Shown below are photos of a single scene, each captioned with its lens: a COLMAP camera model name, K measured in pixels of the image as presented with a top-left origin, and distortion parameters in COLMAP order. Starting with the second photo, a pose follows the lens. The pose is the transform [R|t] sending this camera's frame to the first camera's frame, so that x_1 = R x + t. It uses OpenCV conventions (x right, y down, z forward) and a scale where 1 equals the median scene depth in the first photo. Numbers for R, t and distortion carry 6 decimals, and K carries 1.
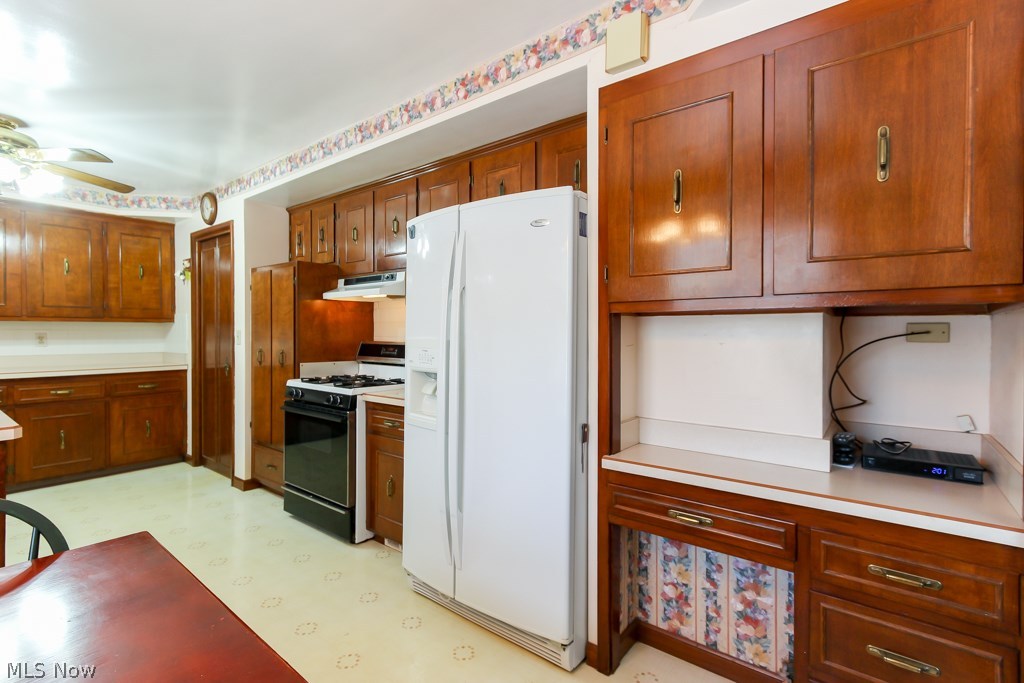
lens RADIAL K [[466.7, 0, 504.0], [0, 466.7, 337.9], [0, 0, 1]] dist [-0.001629, -0.000366]
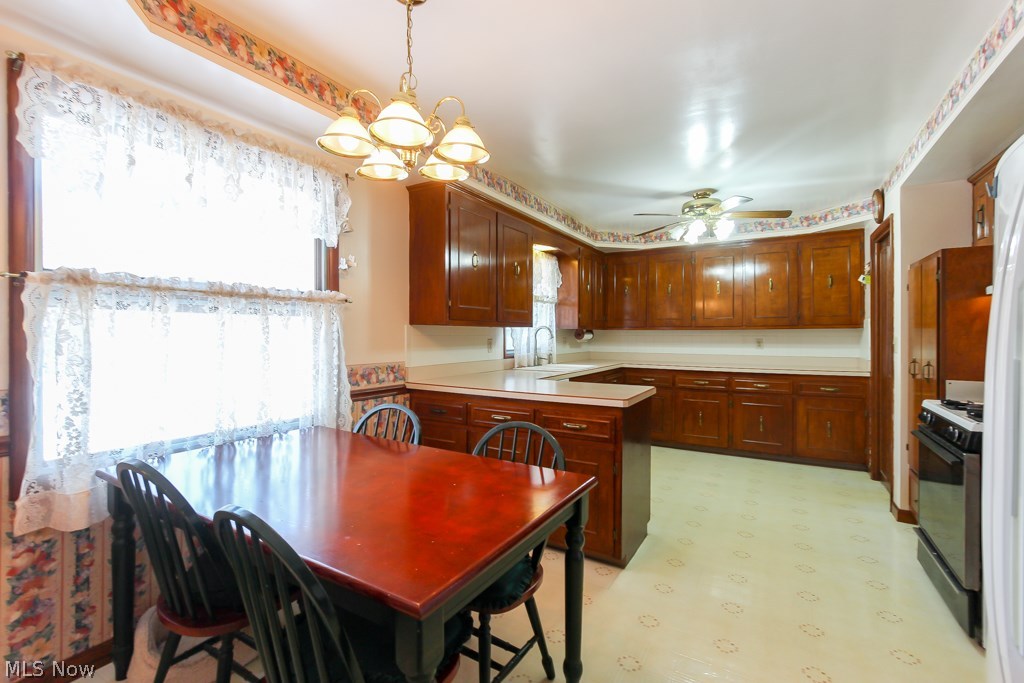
lens RADIAL K [[466.7, 0, 509.2], [0, 466.7, 334.9], [0, 0, 1]] dist [-0.001629, -0.000366]
pose [[0.122750, -0.000183, -0.992438, 0.203954], [-0.011596, 0.999931, -0.001618, -0.010079], [0.992370, 0.011707, 0.122739, 0.156086]]
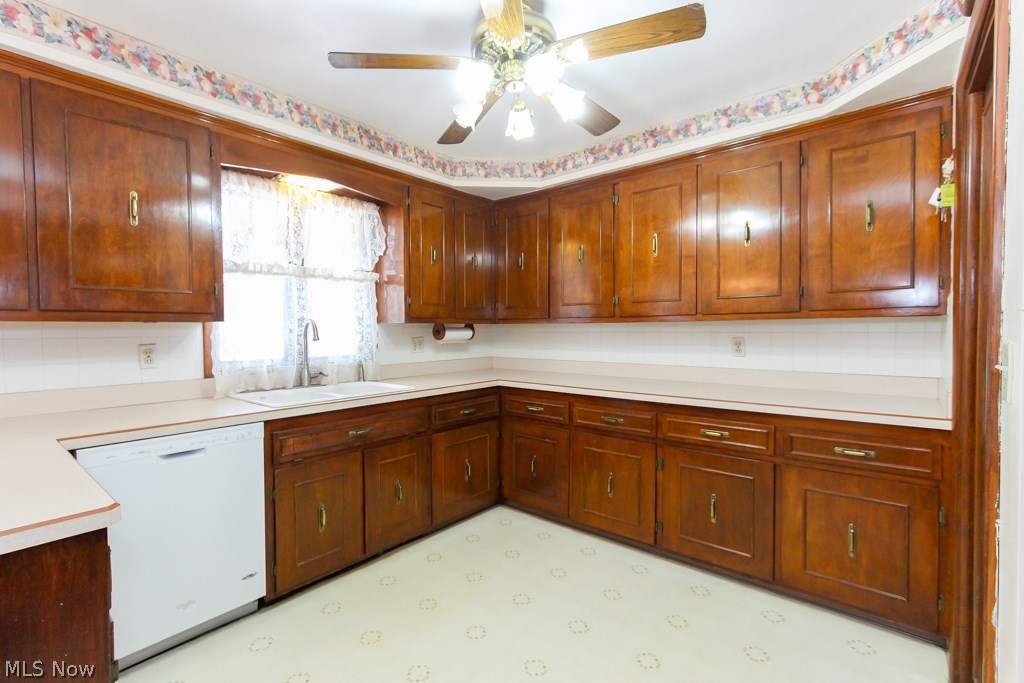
lens RADIAL K [[466.7, 0, 510.8], [0, 466.7, 341.3], [0, 0, 1]] dist [-0.001629, -0.000366]
pose [[-0.050765, 0.025774, -0.998378, -0.285797], [-0.004283, 0.999652, 0.026025, -0.021365], [0.998701, 0.005598, -0.050637, 0.703931]]
